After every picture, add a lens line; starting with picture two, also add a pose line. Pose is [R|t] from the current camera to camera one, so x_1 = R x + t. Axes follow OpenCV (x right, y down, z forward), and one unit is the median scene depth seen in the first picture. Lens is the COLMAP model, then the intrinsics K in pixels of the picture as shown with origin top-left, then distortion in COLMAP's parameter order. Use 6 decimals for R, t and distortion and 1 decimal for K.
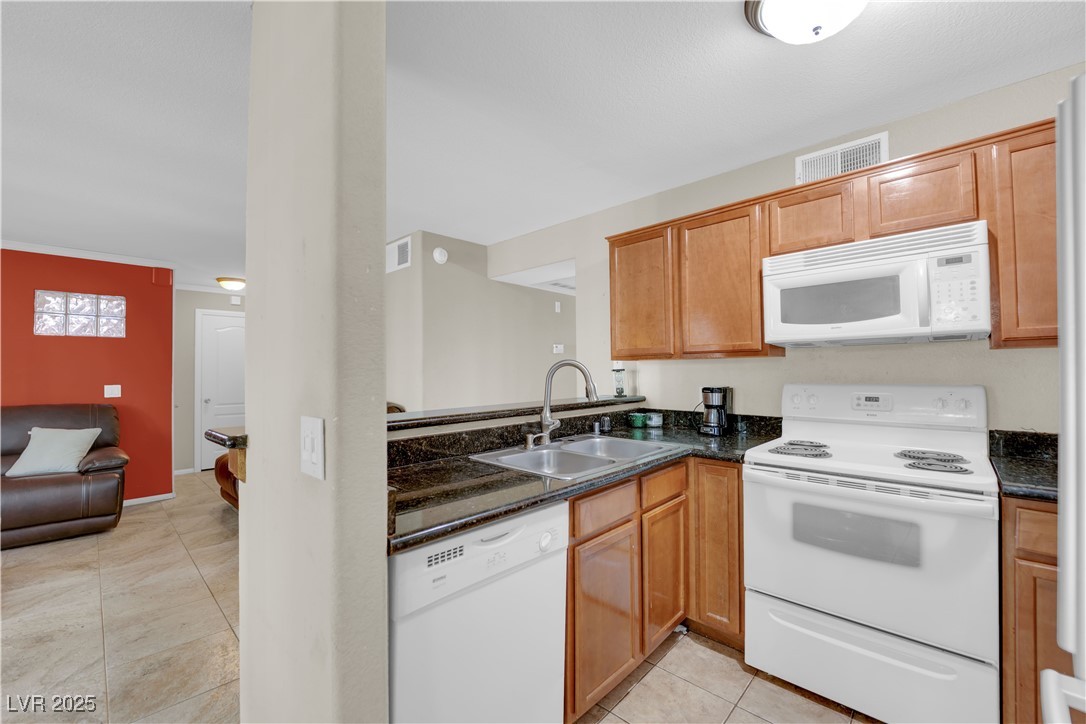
lens RADIAL K [[436.3, 0, 543.0], [0, 436.3, 362.0], [0, 0, 1]] dist [-0.011538, -0.003196]
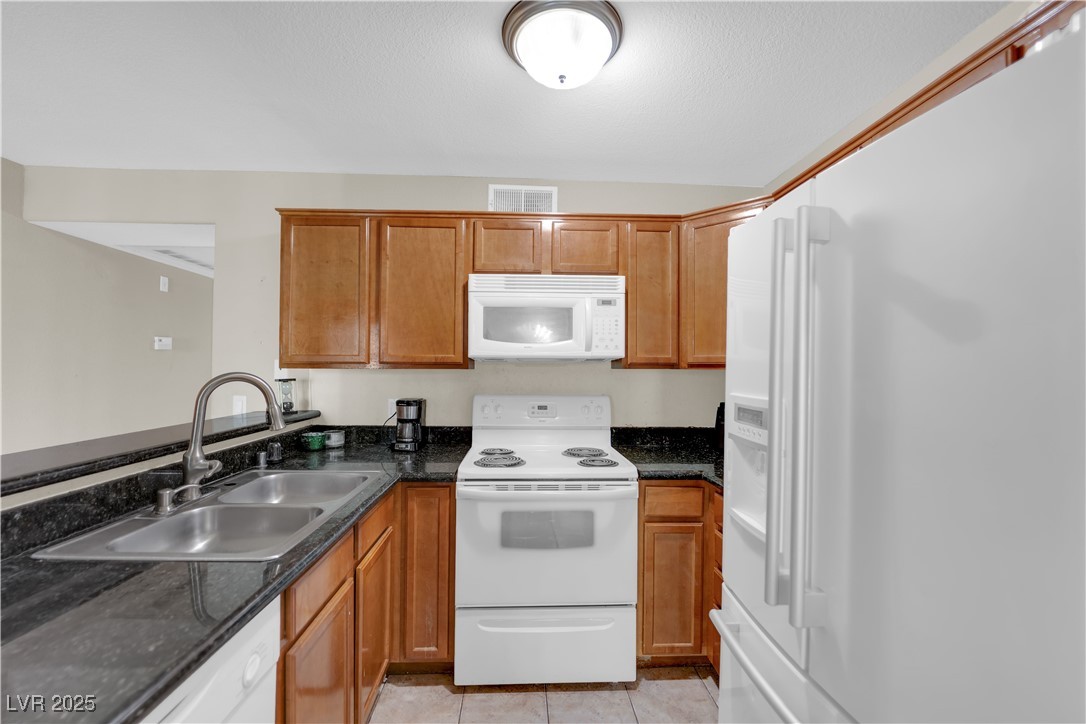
lens RADIAL K [[436.3, 0, 543.0], [0, 436.3, 362.0], [0, 0, 1]] dist [-0.011538, -0.003196]
pose [[0.689093, 0.024458, 0.724260, -0.101934], [-0.029138, 0.999557, -0.006031, -0.029534], [-0.724087, -0.016948, 0.689500, 0.159011]]
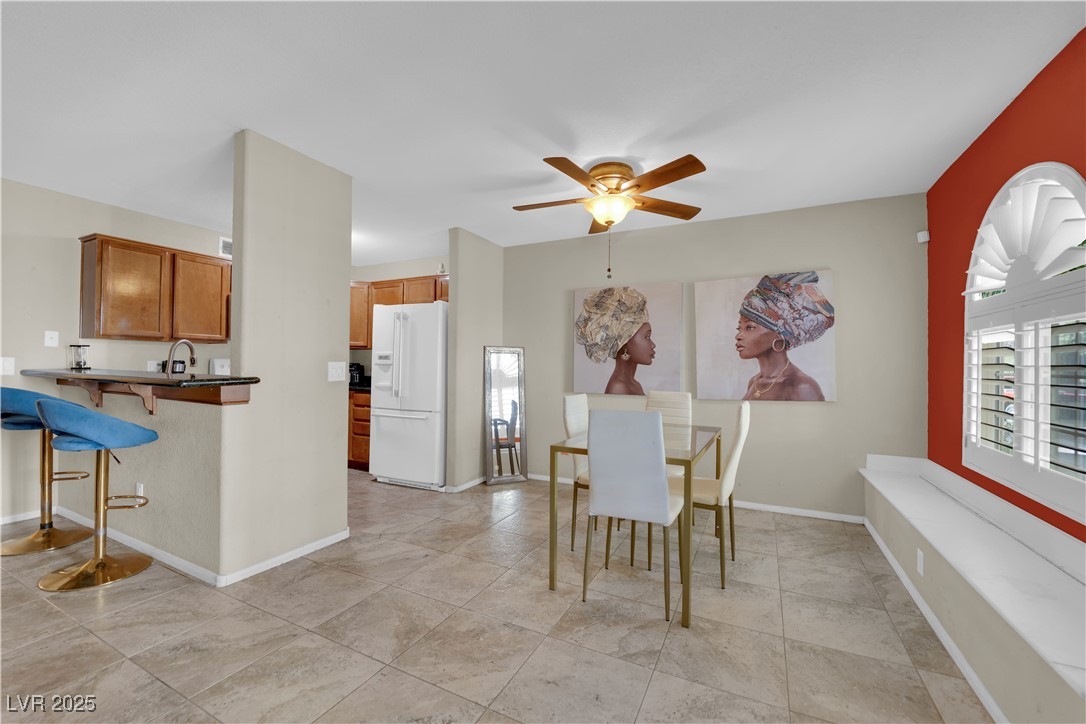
lens RADIAL K [[436.3, 0, 543.0], [0, 436.3, 362.0], [0, 0, 1]] dist [-0.011538, -0.003196]
pose [[-0.291838, 0.012825, 0.956382, -1.654628], [-0.031892, 0.999224, -0.023131, 0.063903], [-0.955936, -0.037252, -0.291202, 0.215586]]
